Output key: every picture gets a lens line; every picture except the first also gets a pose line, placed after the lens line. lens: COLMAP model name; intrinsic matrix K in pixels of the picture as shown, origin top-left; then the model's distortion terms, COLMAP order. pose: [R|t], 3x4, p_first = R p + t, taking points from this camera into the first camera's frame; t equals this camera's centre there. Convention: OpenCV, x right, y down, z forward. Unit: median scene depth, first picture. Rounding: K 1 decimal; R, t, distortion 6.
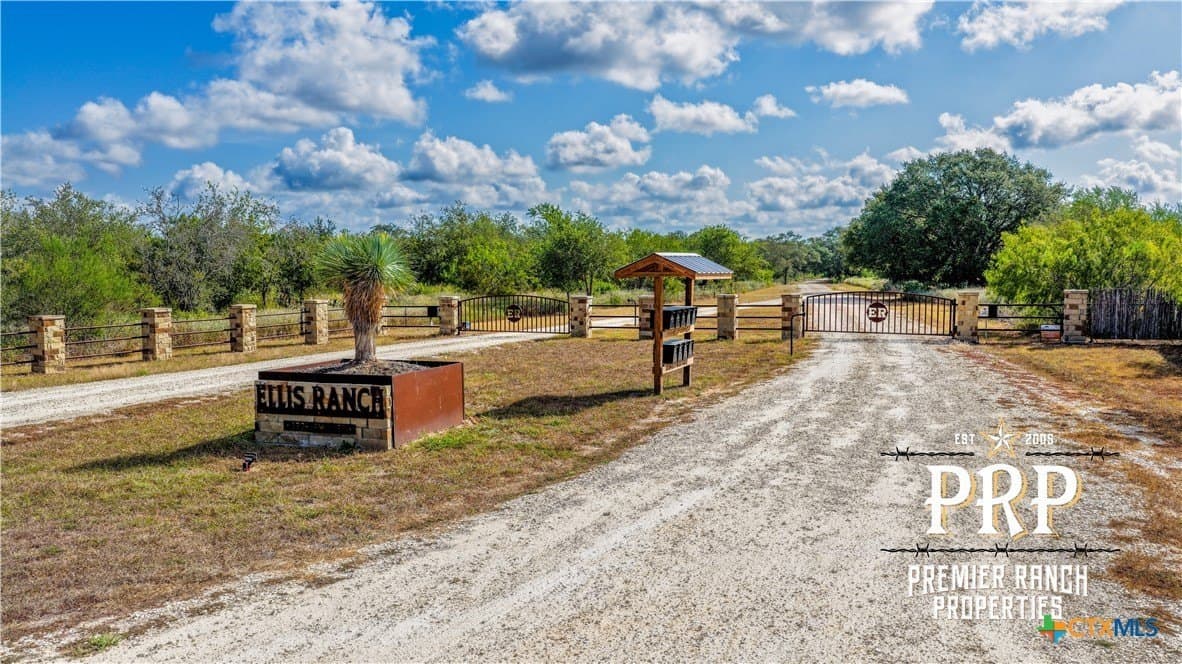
lens RADIAL K [[983.1, 0, 591.6], [0, 983.1, 329.5], [0, 0, 1]] dist [-0.005753, 0.015819]
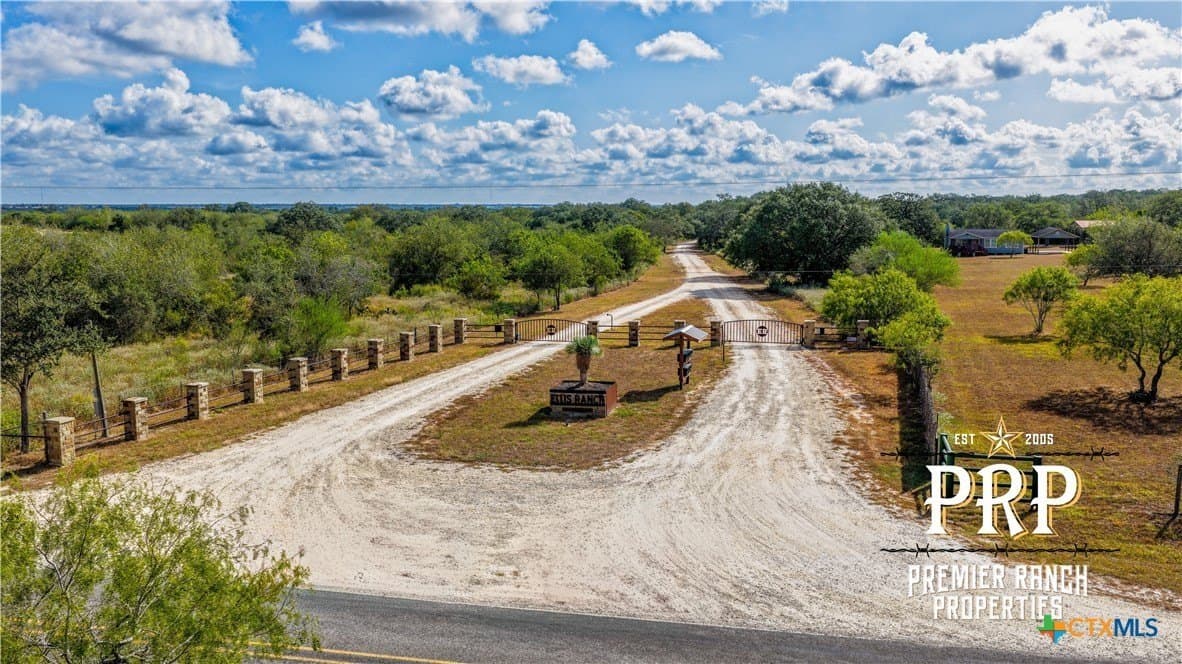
lens RADIAL K [[983.1, 0, 591.5], [0, 983.1, 332.5], [0, 0, 1]] dist [-0.005753, 0.015819]
pose [[0.990634, -0.019156, 0.135193, -0.404318], [0.011650, 0.998357, 0.056095, -0.179853], [-0.136045, -0.053995, 0.989230, -1.140971]]
